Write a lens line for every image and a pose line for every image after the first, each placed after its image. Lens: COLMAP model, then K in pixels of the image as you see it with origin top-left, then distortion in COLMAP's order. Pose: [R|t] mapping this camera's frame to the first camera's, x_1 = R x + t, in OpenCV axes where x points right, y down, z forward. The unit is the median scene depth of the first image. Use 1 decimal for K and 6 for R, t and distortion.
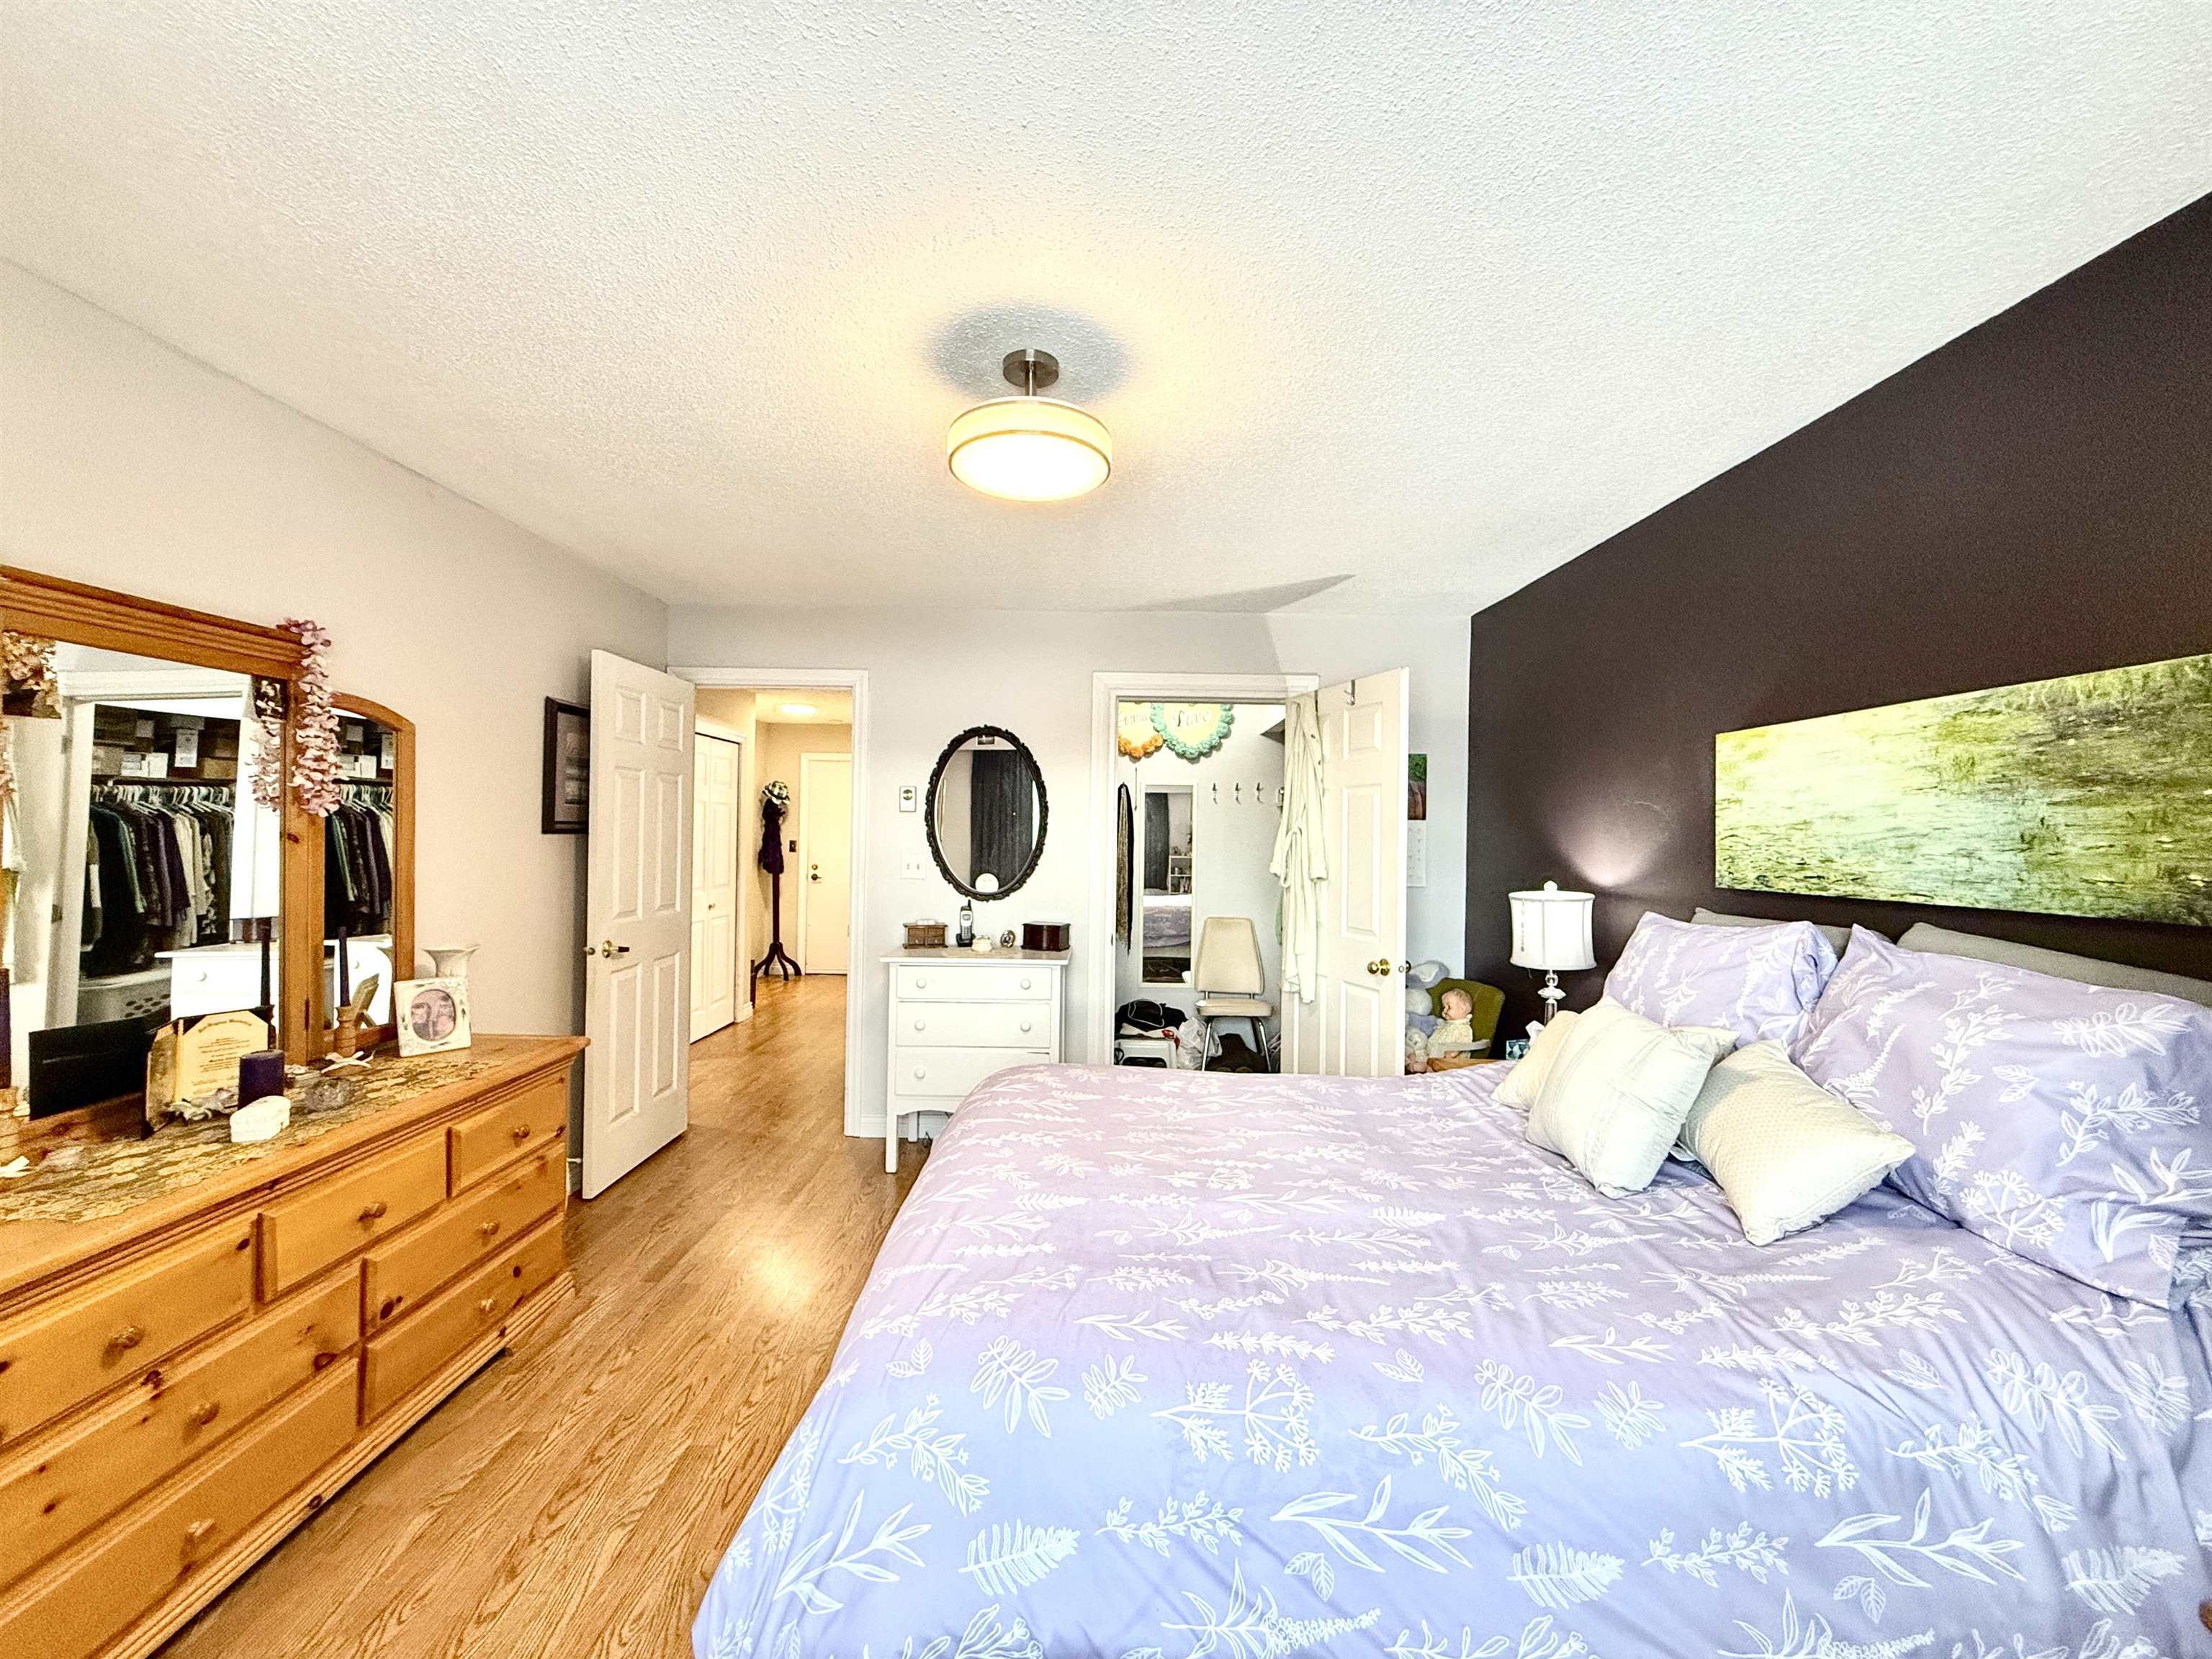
lens RADIAL K [[882.1, 0, 1100.4], [0, 882.1, 826.8], [0, 0, 1]] dist [-0.000015, -0.000192]
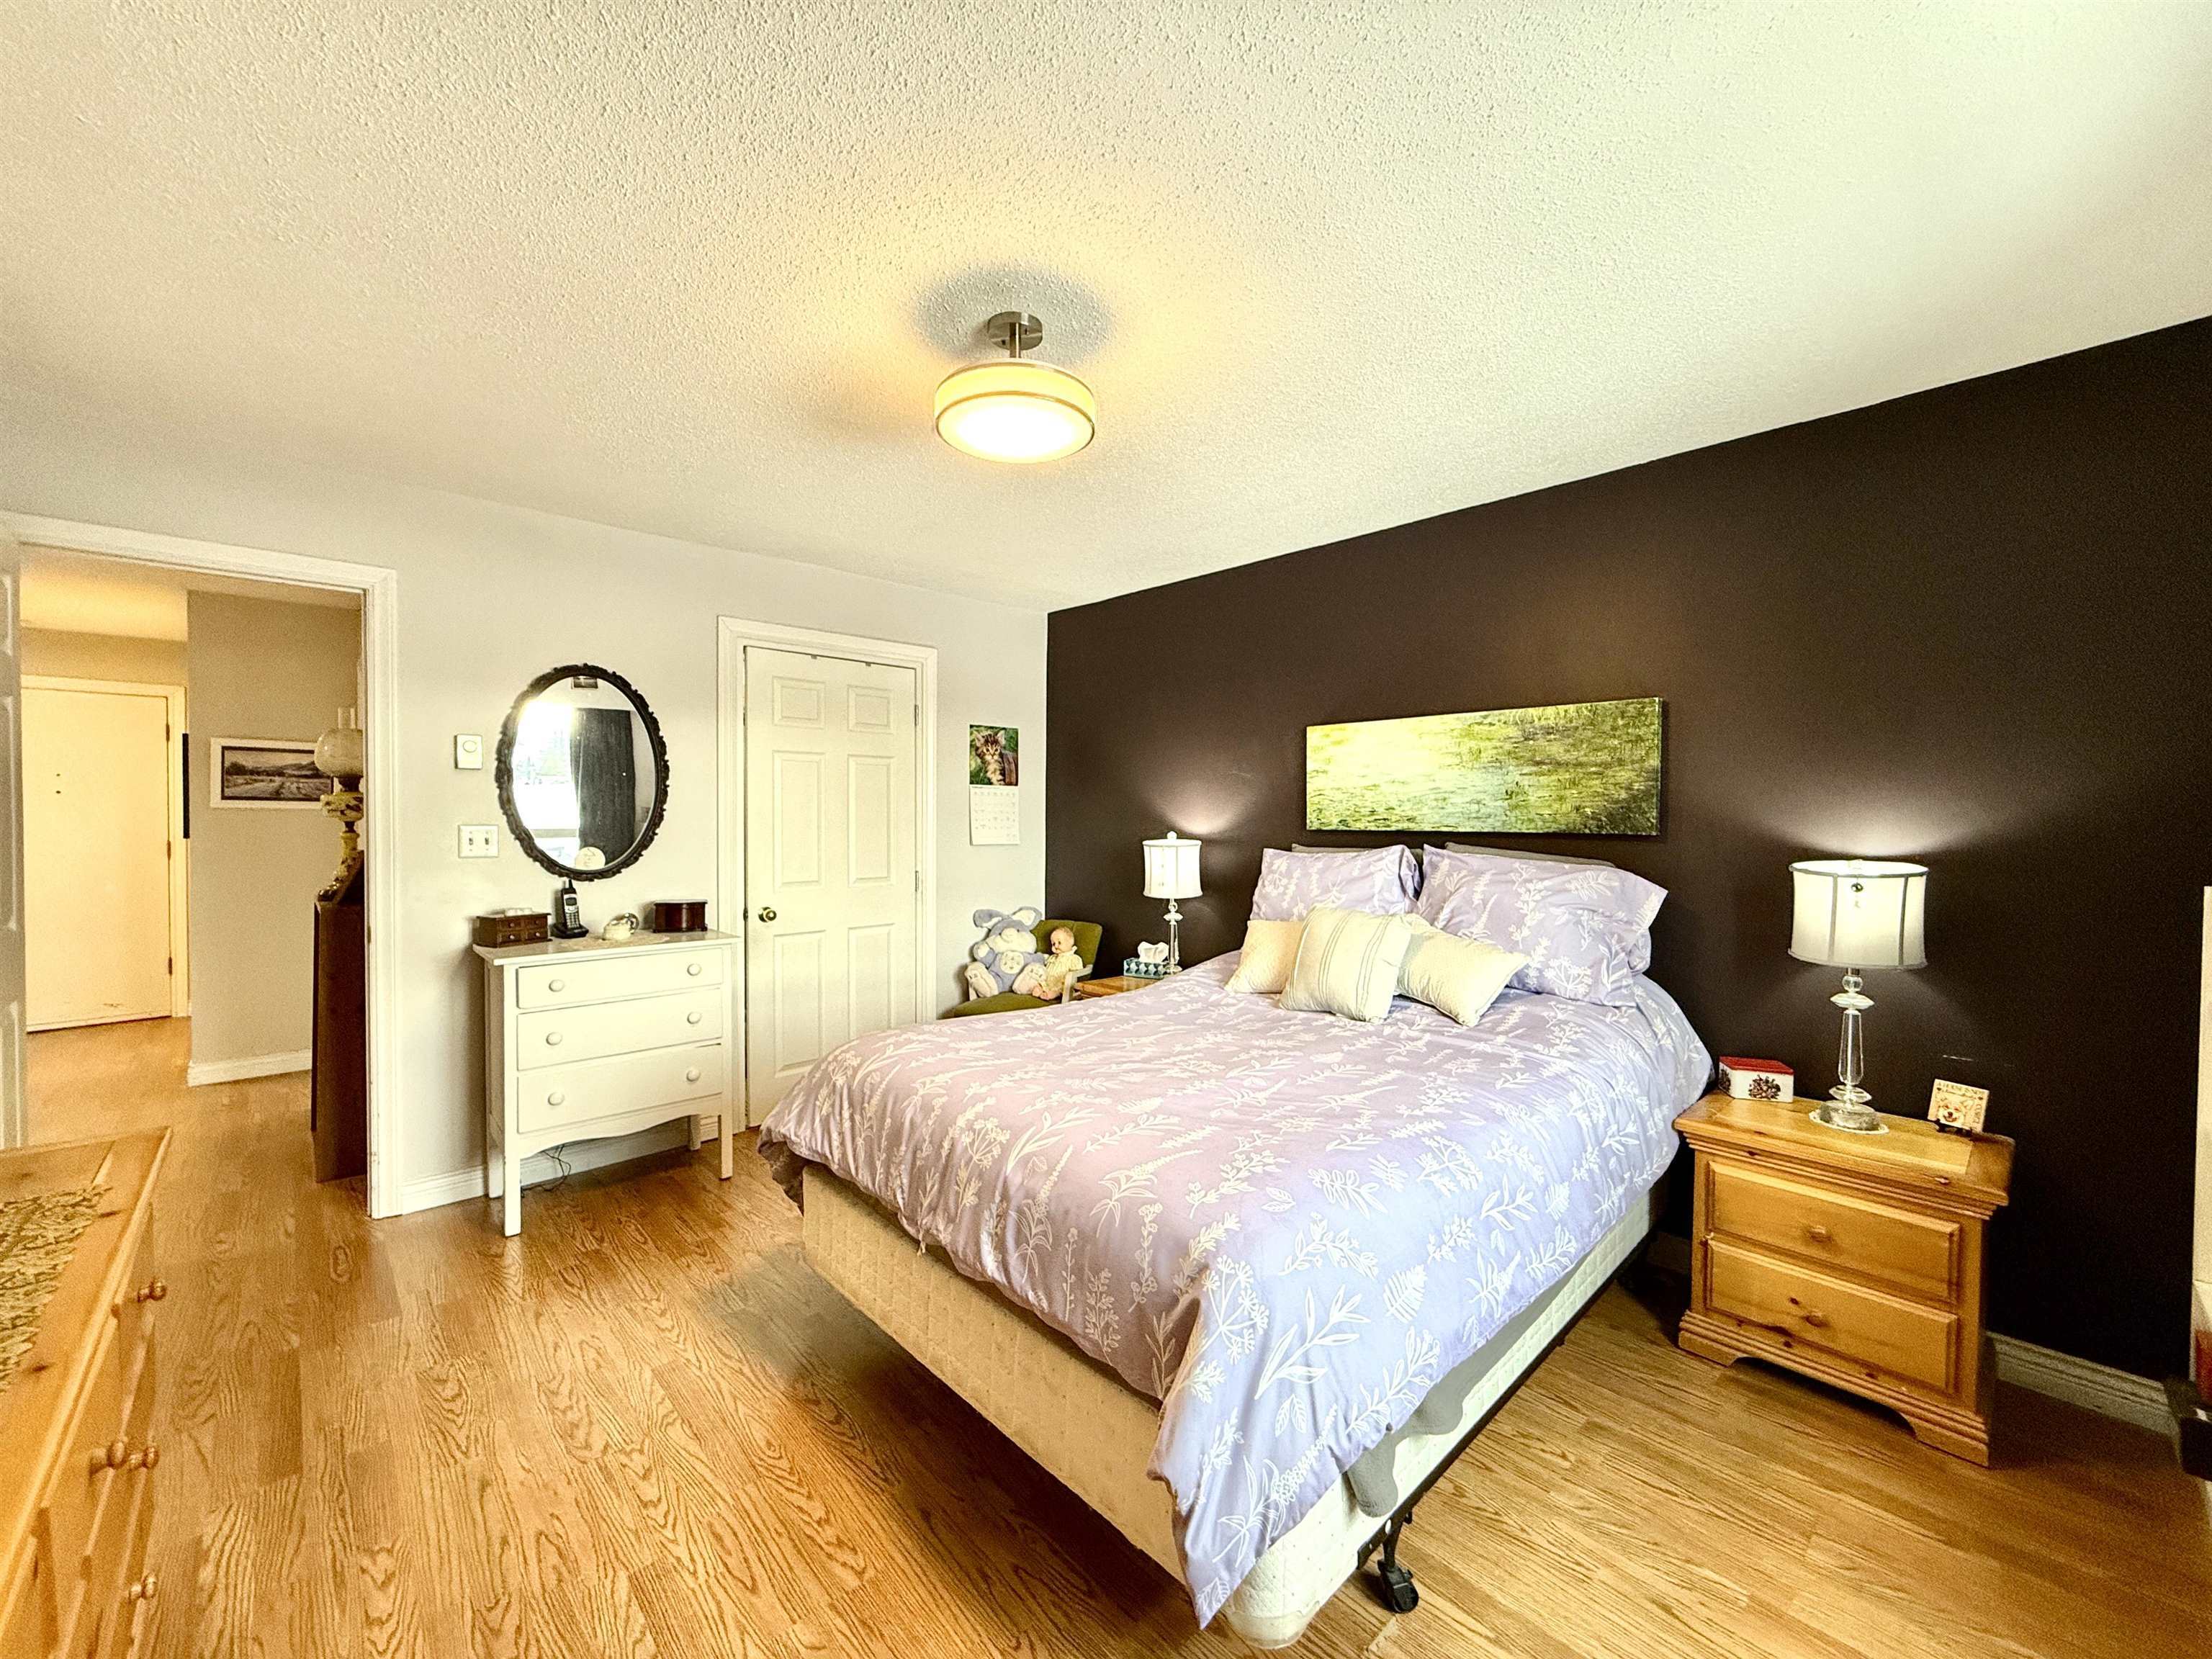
lens RADIAL K [[882.1, 0, 1097.7], [0, 882.1, 826.9], [0, 0, 1]] dist [-0.000015, -0.000192]
pose [[0.733964, -0.020919, 0.678866, -0.699362], [0.001173, 0.999563, 0.029533, 0.023432], [-0.679187, -0.020880, 0.733668, 0.173054]]
